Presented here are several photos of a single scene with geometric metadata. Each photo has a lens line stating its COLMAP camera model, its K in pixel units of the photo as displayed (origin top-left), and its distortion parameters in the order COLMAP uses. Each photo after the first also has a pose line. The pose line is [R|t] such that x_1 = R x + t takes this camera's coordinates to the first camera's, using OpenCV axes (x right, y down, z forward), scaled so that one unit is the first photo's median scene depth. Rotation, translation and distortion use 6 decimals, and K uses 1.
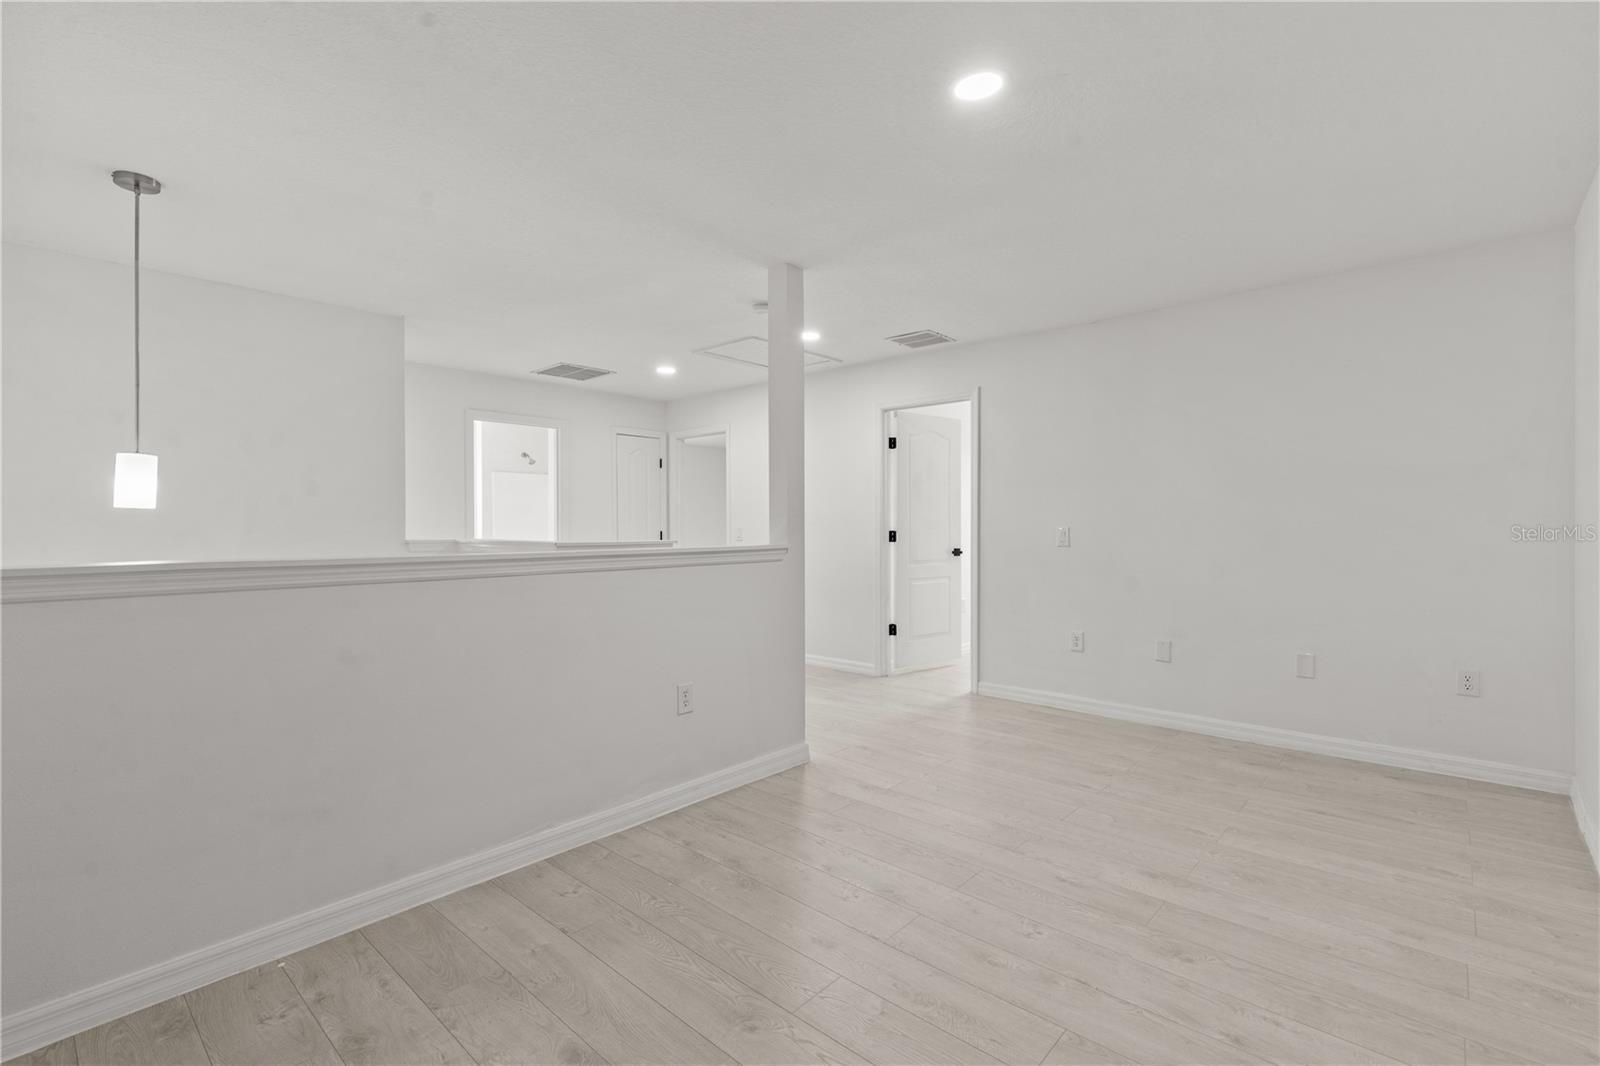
lens RADIAL K [[714.8, 0, 804.9], [0, 714.8, 527.4], [0, 0, 1]] dist [0.000002, -0.000143]
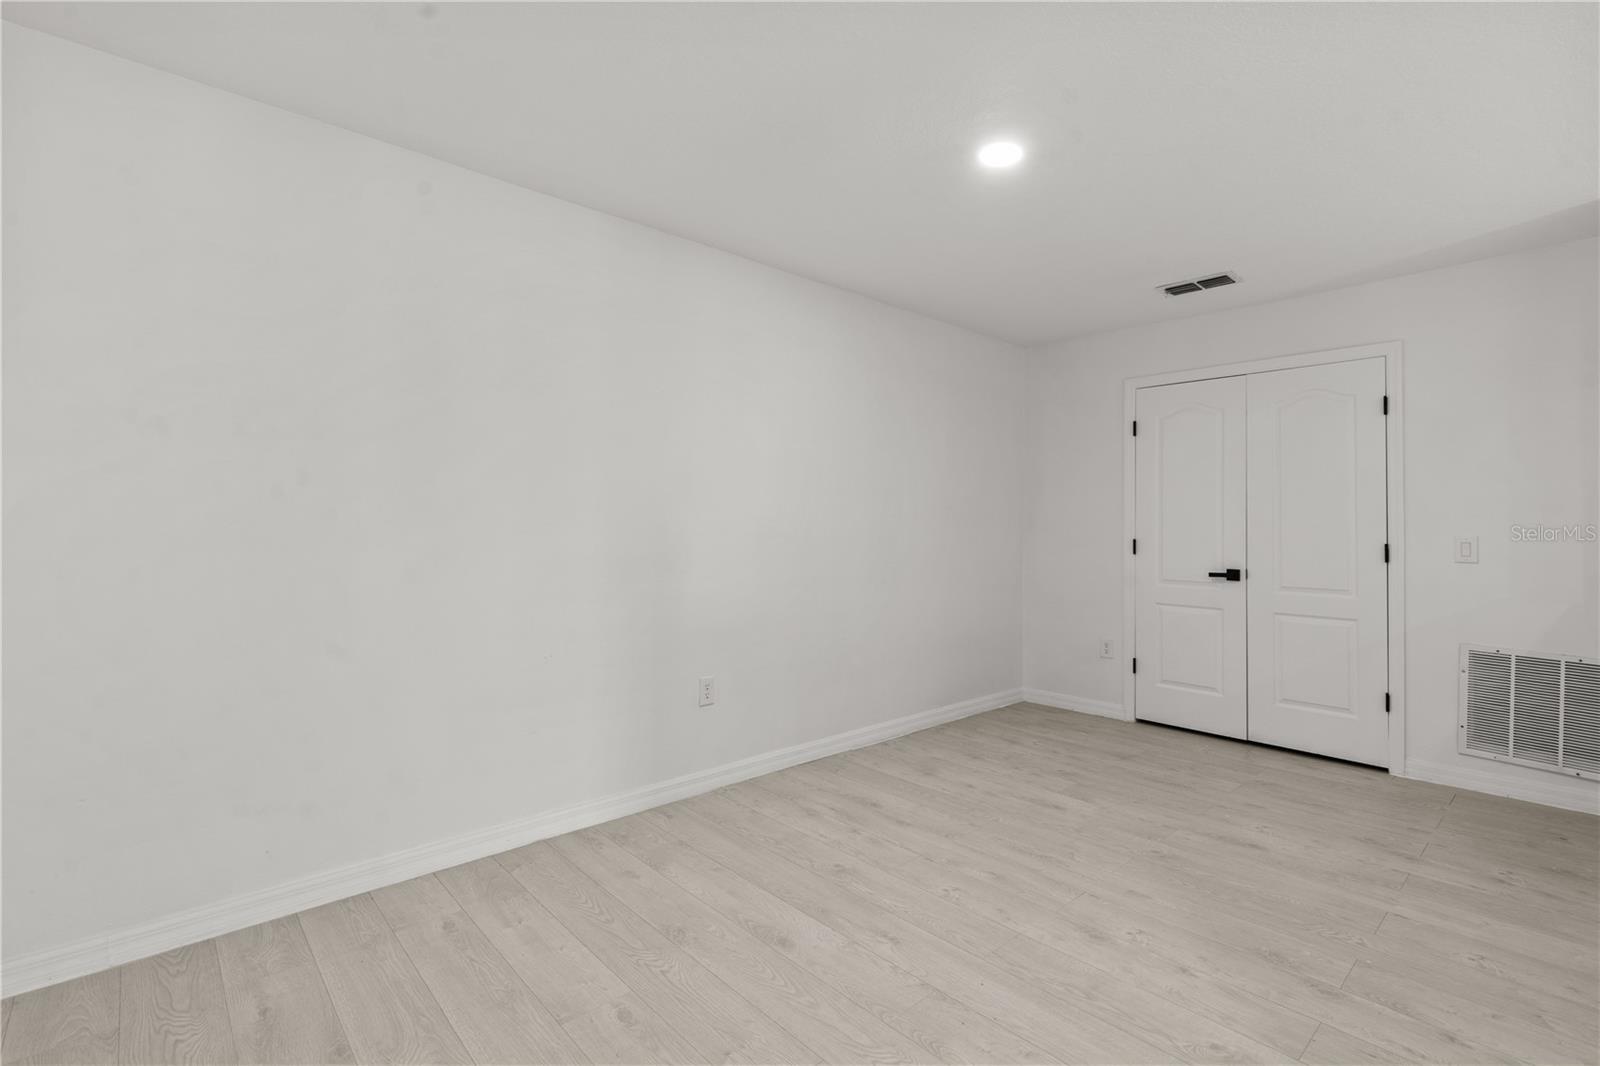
lens RADIAL K [[714.8, 0, 804.9], [0, 714.8, 527.4], [0, 0, 1]] dist [0.000002, -0.000143]
pose [[-0.994925, -0.000582, 0.100618, 0.405058], [-0.000152, 0.999991, 0.004286, -0.012924], [-0.100620, 0.004249, -0.994916, 1.994983]]
